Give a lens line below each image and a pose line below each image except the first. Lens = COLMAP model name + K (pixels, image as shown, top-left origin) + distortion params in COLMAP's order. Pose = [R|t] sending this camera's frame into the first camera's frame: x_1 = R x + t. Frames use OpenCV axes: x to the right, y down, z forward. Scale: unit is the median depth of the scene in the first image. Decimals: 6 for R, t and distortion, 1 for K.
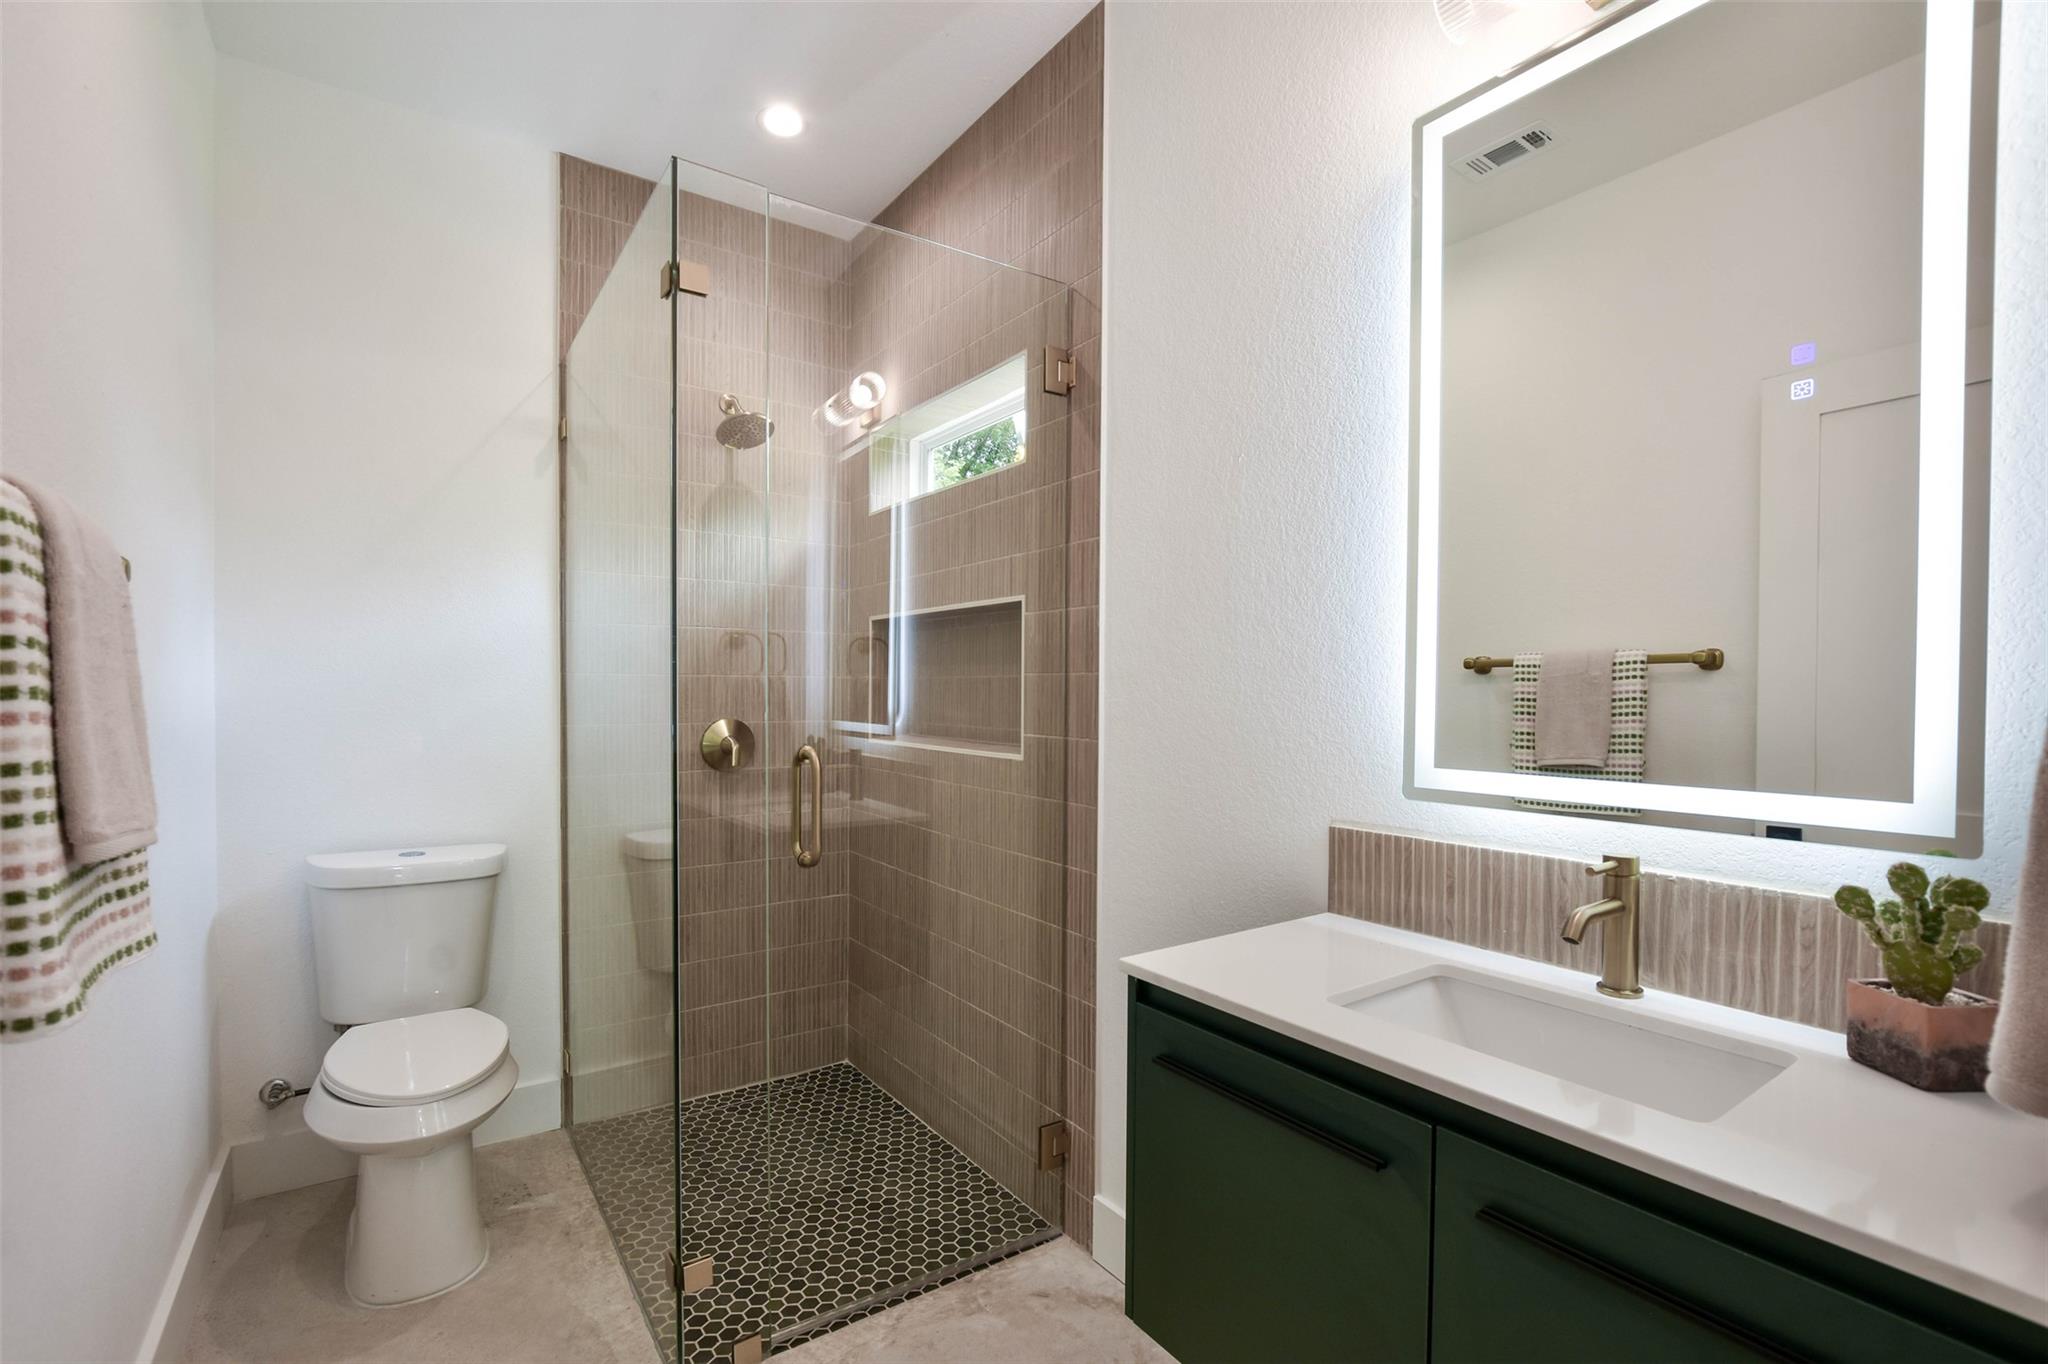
lens RADIAL K [[896.3, 0, 1016.8], [0, 896.3, 720.4], [0, 0, 1]] dist [-0.021339, 0.000089]
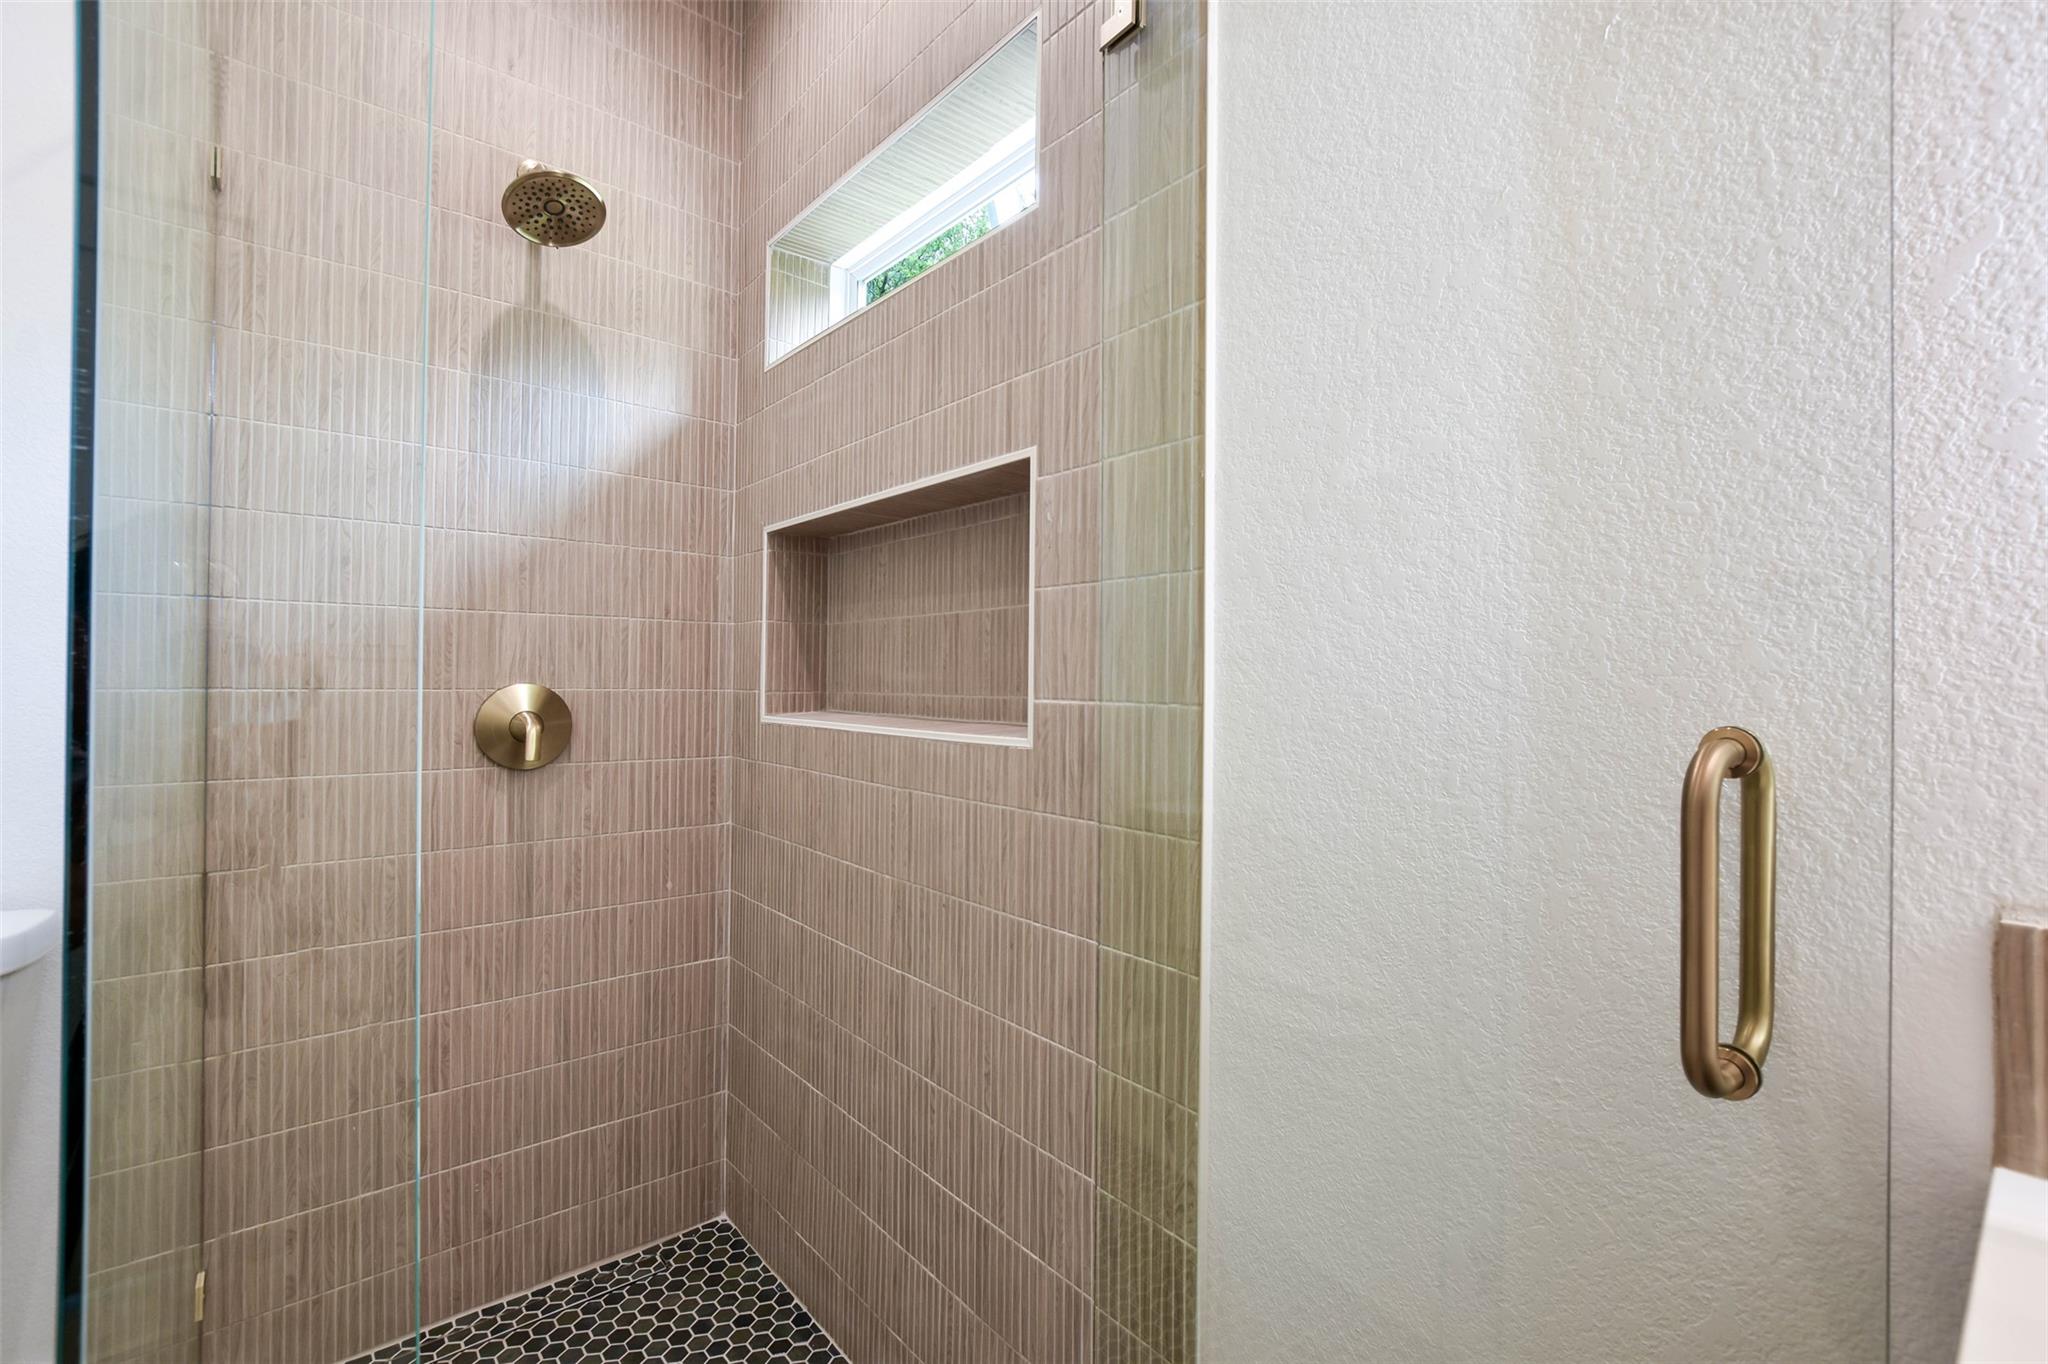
lens RADIAL K [[890.9, 0, 1026.3], [0, 890.9, 683.4], [0, 0, 1]] dist [-0.012827, 0.000352]
pose [[0.995706, 0.004000, 0.092490, -0.046491], [-0.000840, 0.999415, -0.034187, 0.023357], [-0.092573, 0.033963, 0.995127, 0.458625]]
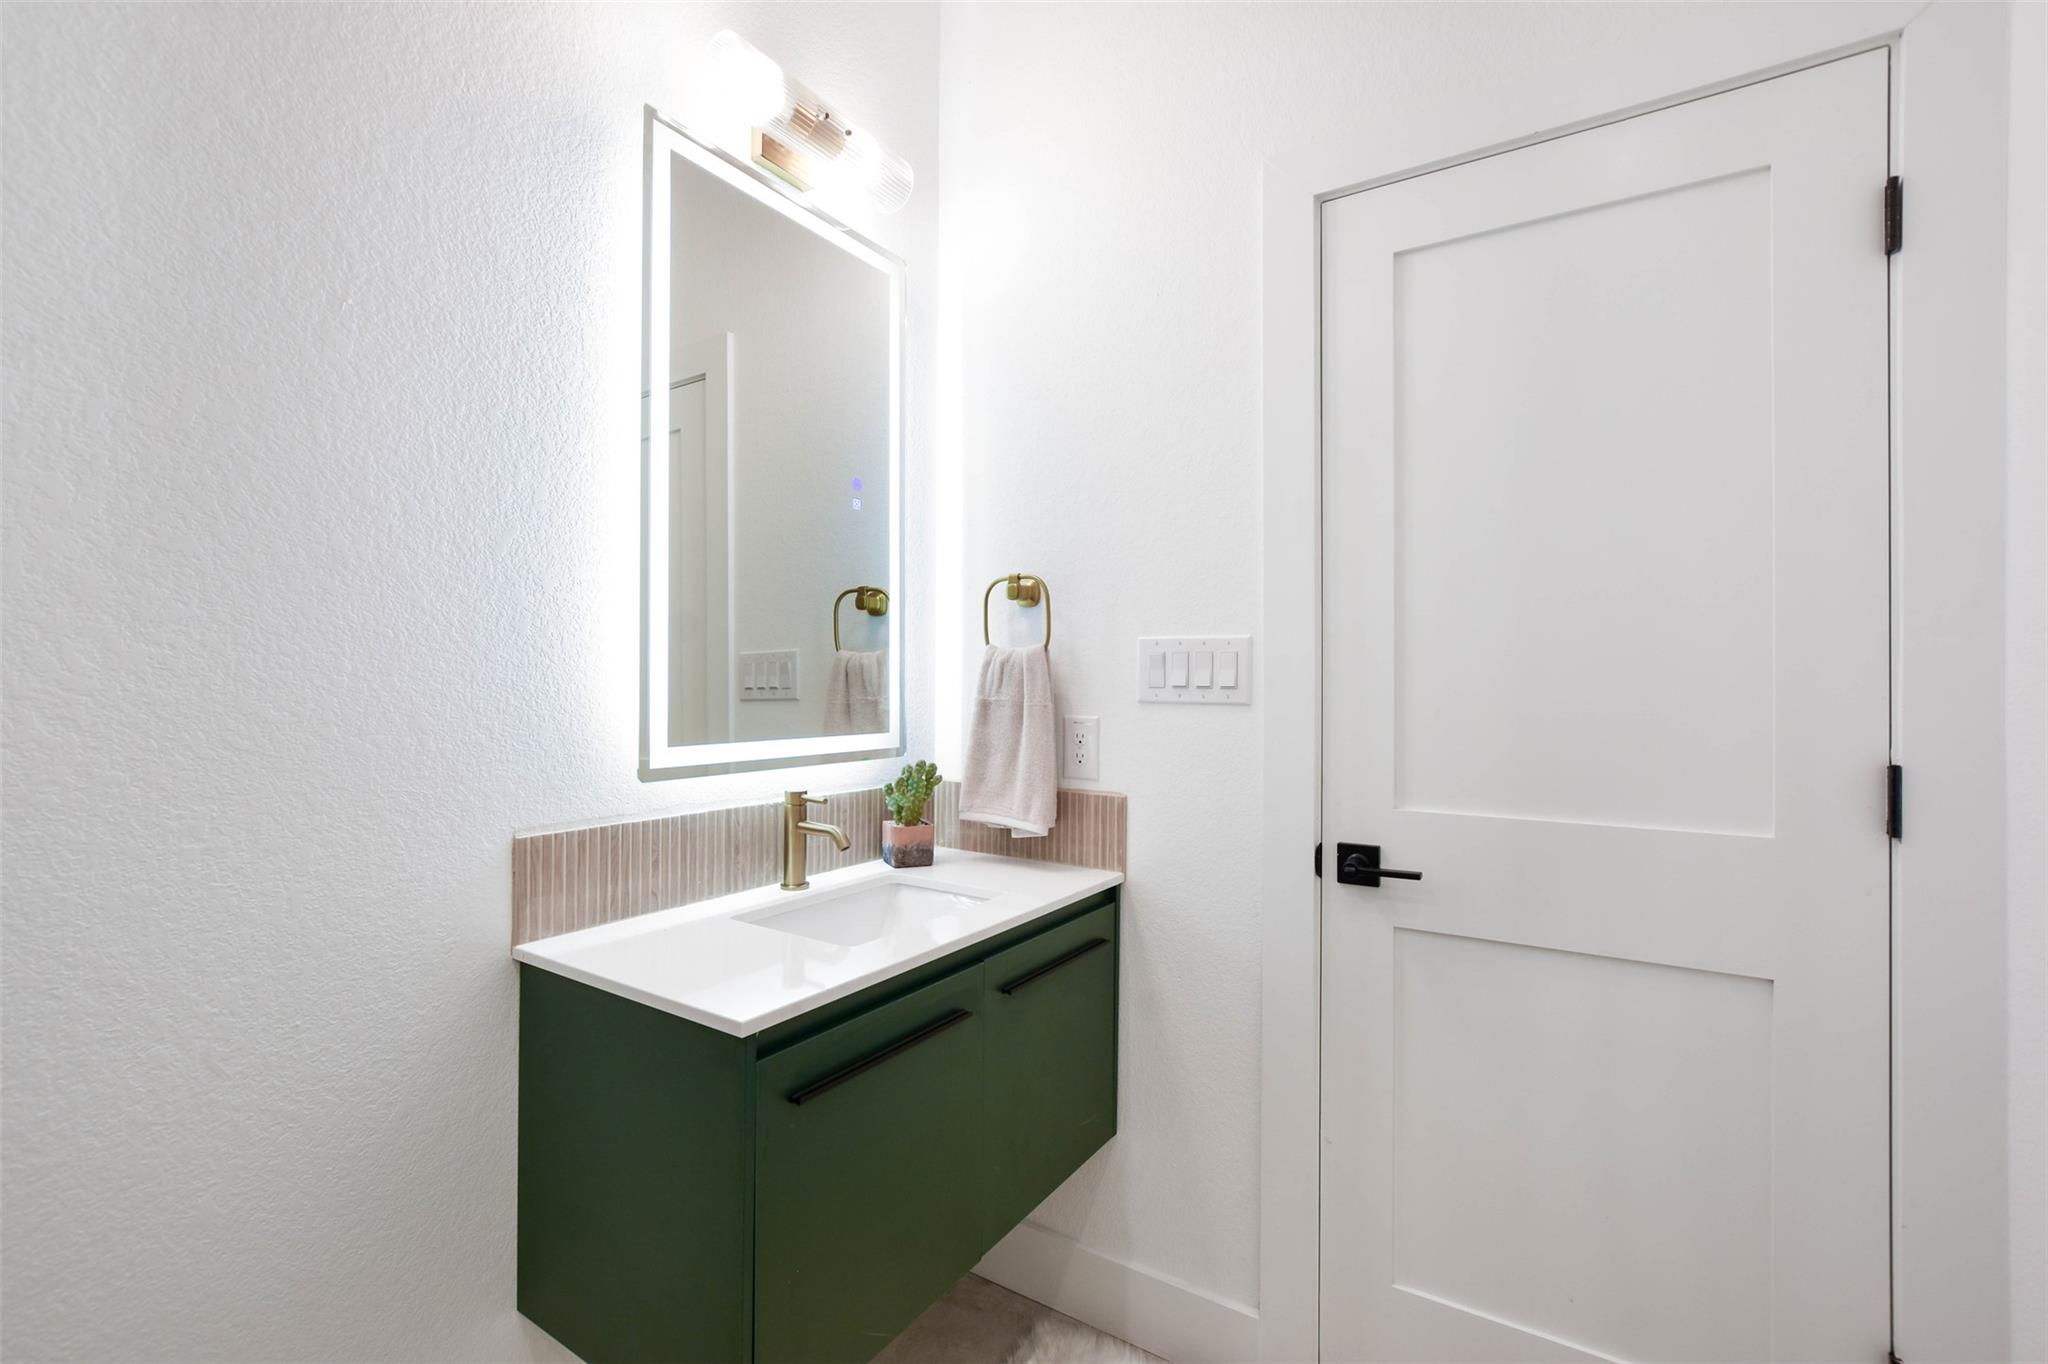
lens RADIAL K [[890.9, 0, 1026.3], [0, 890.9, 683.4], [0, 0, 1]] dist [-0.012827, 0.000352]
pose [[-0.376551, -0.014219, 0.926287, -0.381554], [0.016351, 0.999624, 0.021992, -0.022039], [-0.926252, 0.023427, -0.376177, 0.585633]]
